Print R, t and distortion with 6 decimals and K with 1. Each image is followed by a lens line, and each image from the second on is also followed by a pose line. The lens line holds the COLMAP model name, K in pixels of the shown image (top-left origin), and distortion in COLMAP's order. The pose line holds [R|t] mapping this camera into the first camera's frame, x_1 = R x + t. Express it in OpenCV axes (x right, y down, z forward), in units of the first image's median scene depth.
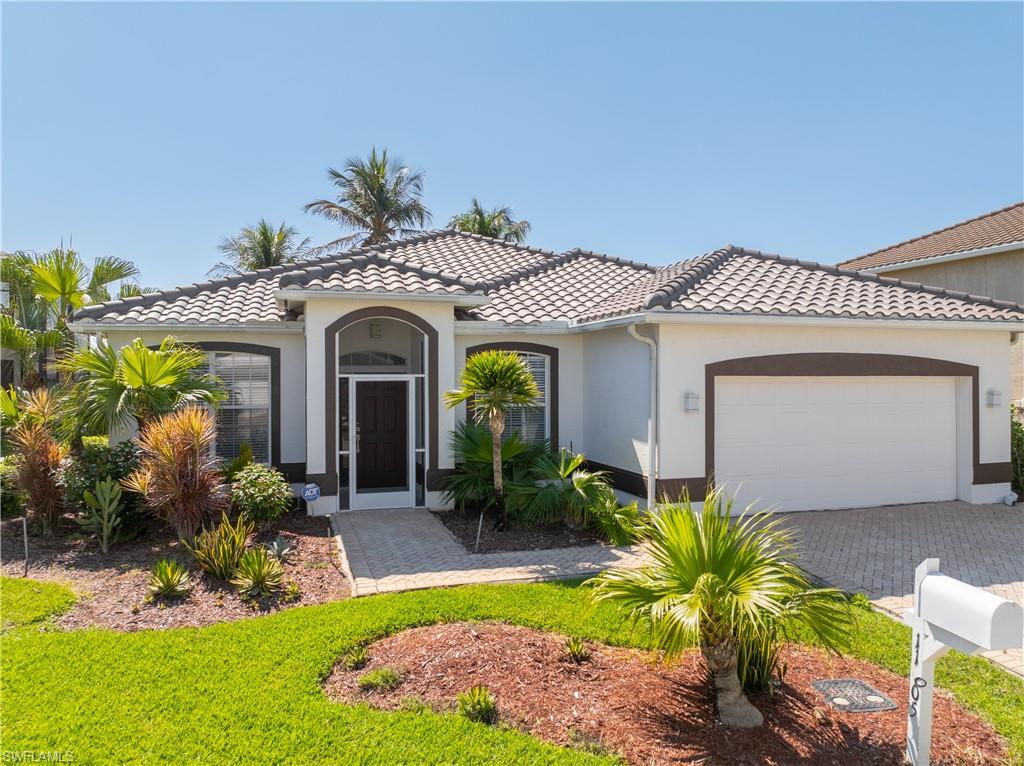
lens RADIAL K [[731.9, 0, 507.8], [0, 731.9, 376.4], [0, 0, 1]] dist [-0.042899, 0.005605]
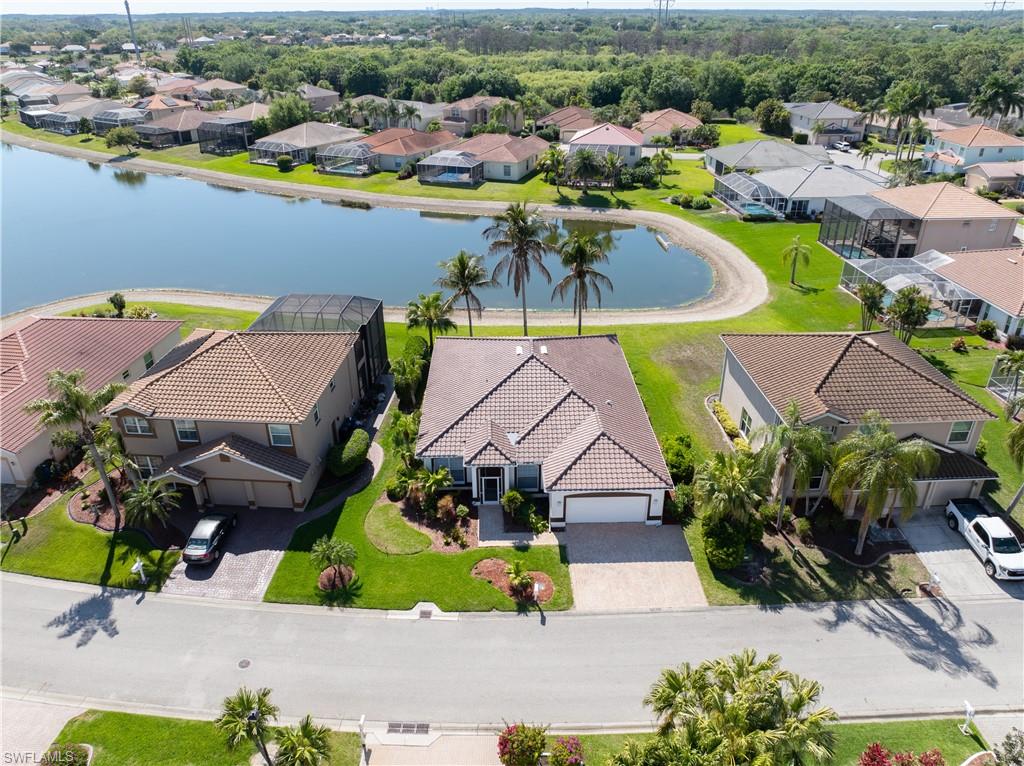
lens RADIAL K [[712.3, 0, 512.0], [0, 712.3, 383.0], [0, 0, 1]] dist [-0.036891, -0.002570]
pose [[0.965685, 0.121974, -0.229292, 0.789159], [0.000143, 0.882607, 0.470112, -2.341505], [0.259716, -0.454013, 0.852303, -2.096951]]
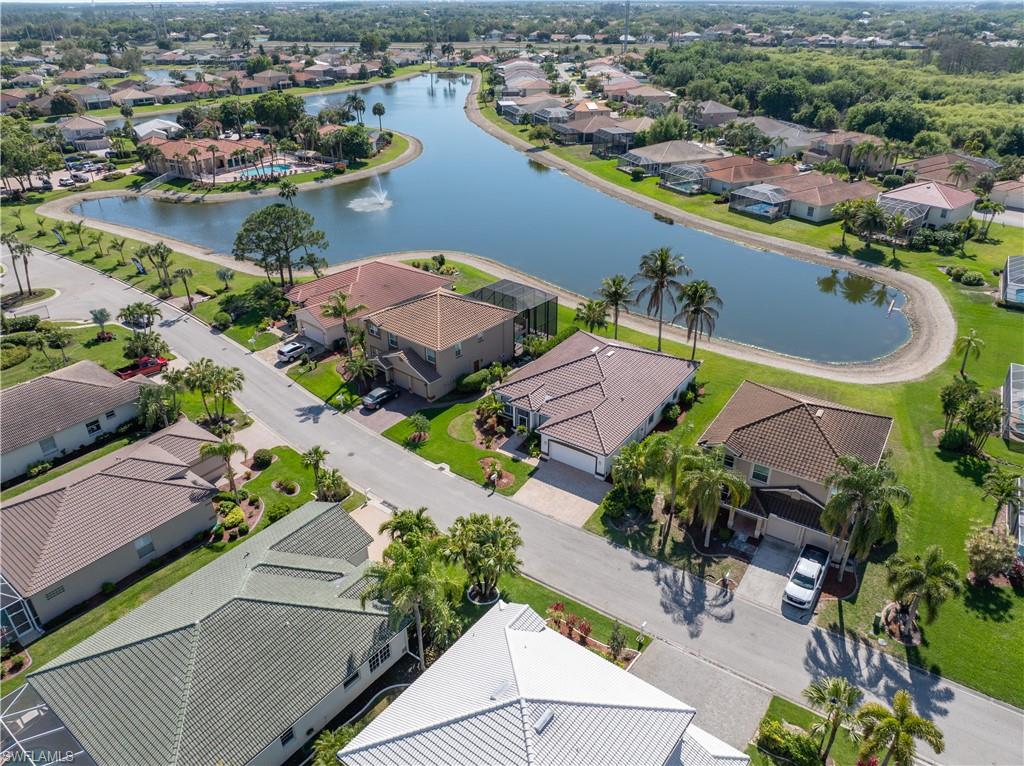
lens RADIAL K [[712.3, 0, 512.0], [0, 712.3, 383.0], [0, 0, 1]] dist [-0.036891, -0.002570]
pose [[0.625886, 0.375651, -0.683486, 3.989945], [0.002001, 0.875584, 0.483062, -3.324887], [0.779912, -0.303709, 0.547264, -2.427841]]
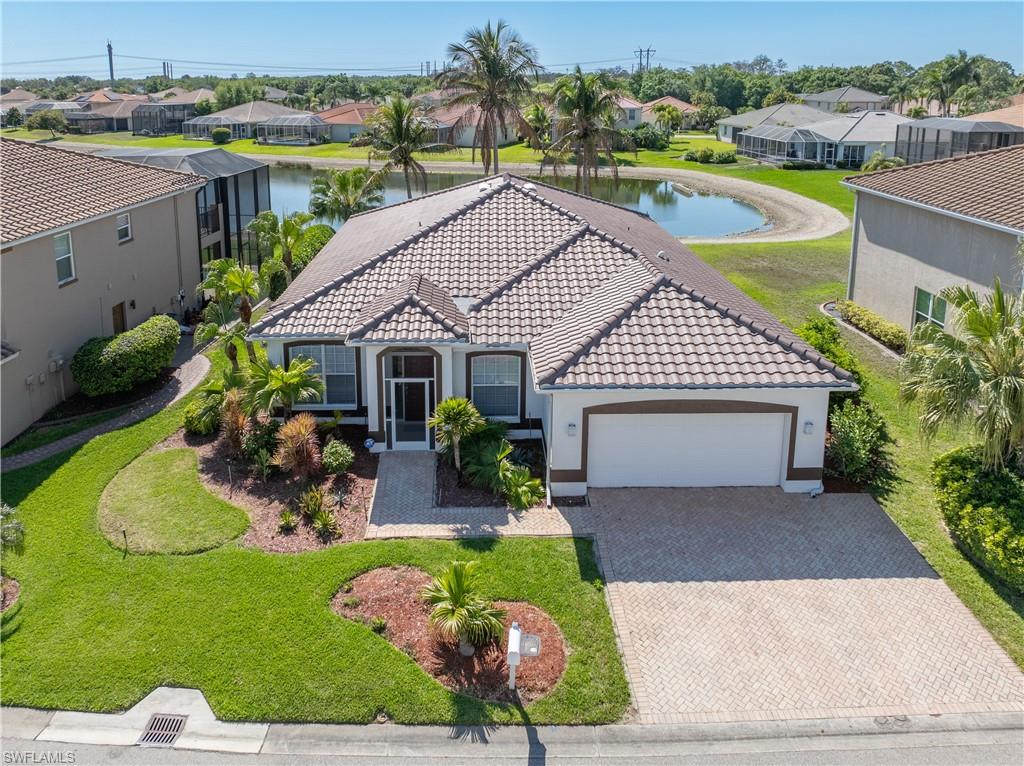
lens RADIAL K [[756.6, 0, 483.6], [0, 756.6, 234.4], [0, 0, 1]] dist [-0.025694, -0.003812]
pose [[0.962129, 0.058214, -0.266305, 0.465184], [-0.003067, 0.979181, 0.202968, -0.718790], [0.272576, -0.194465, 0.942277, -0.583903]]
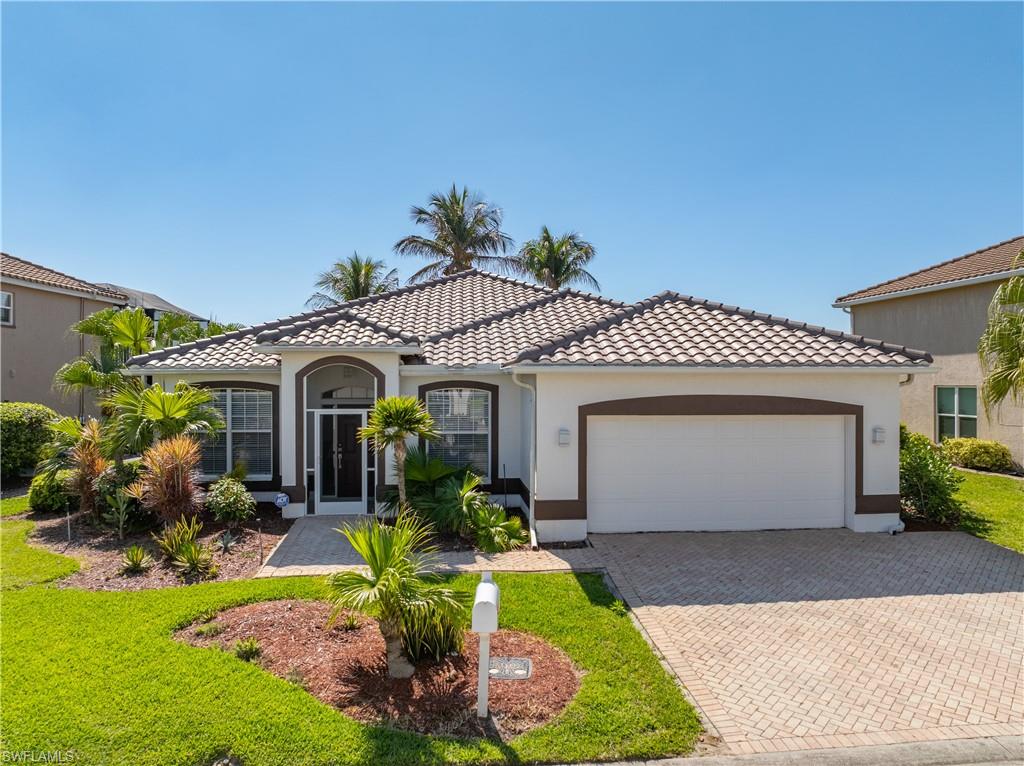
lens RADIAL K [[722.6, 0, 512.0], [0, 722.6, 383.0], [0, 0, 1]] dist [-0.043334, 0.005221]
pose [[0.981111, 0.003698, -0.193410, 0.373905], [-0.002650, 0.999980, 0.005675, -0.057518], [0.193427, -0.005056, 0.981102, -0.177515]]
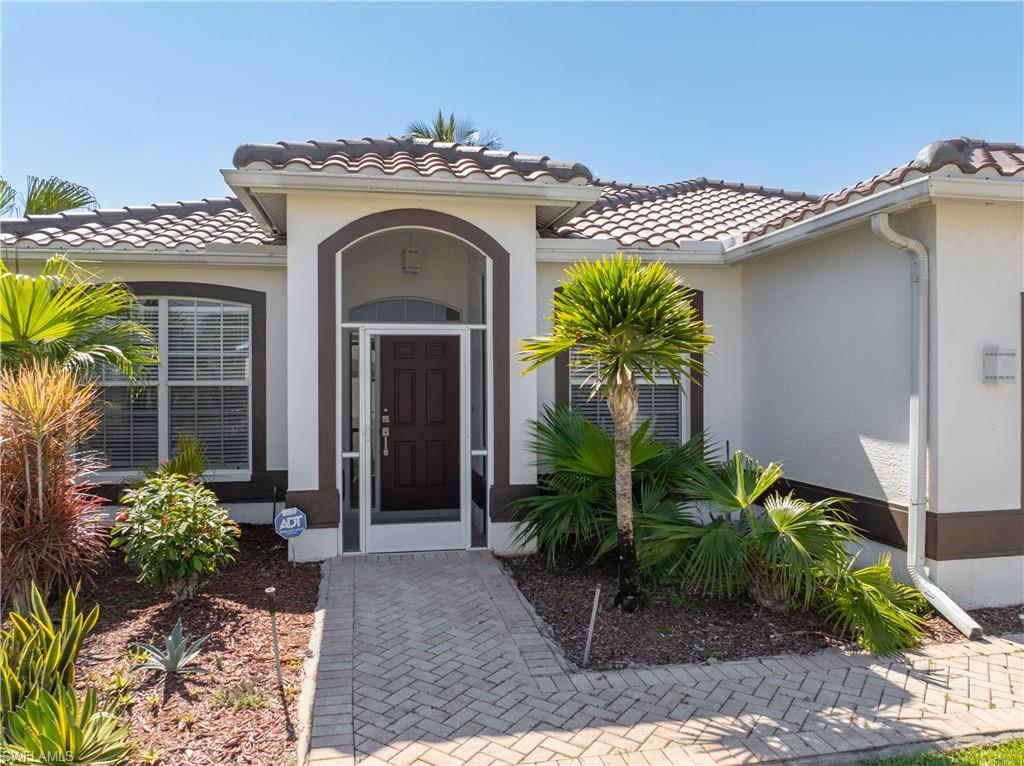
lens RADIAL K [[727.4, 0, 502.8], [0, 727.4, 381.1], [0, 0, 1]] dist [-0.037918, 0.000564]
pose [[0.994043, 0.000365, -0.108991, -0.038039], [-0.000306, 1.000000, 0.000558, 0.044693], [0.108991, -0.000522, 0.994043, 0.434363]]
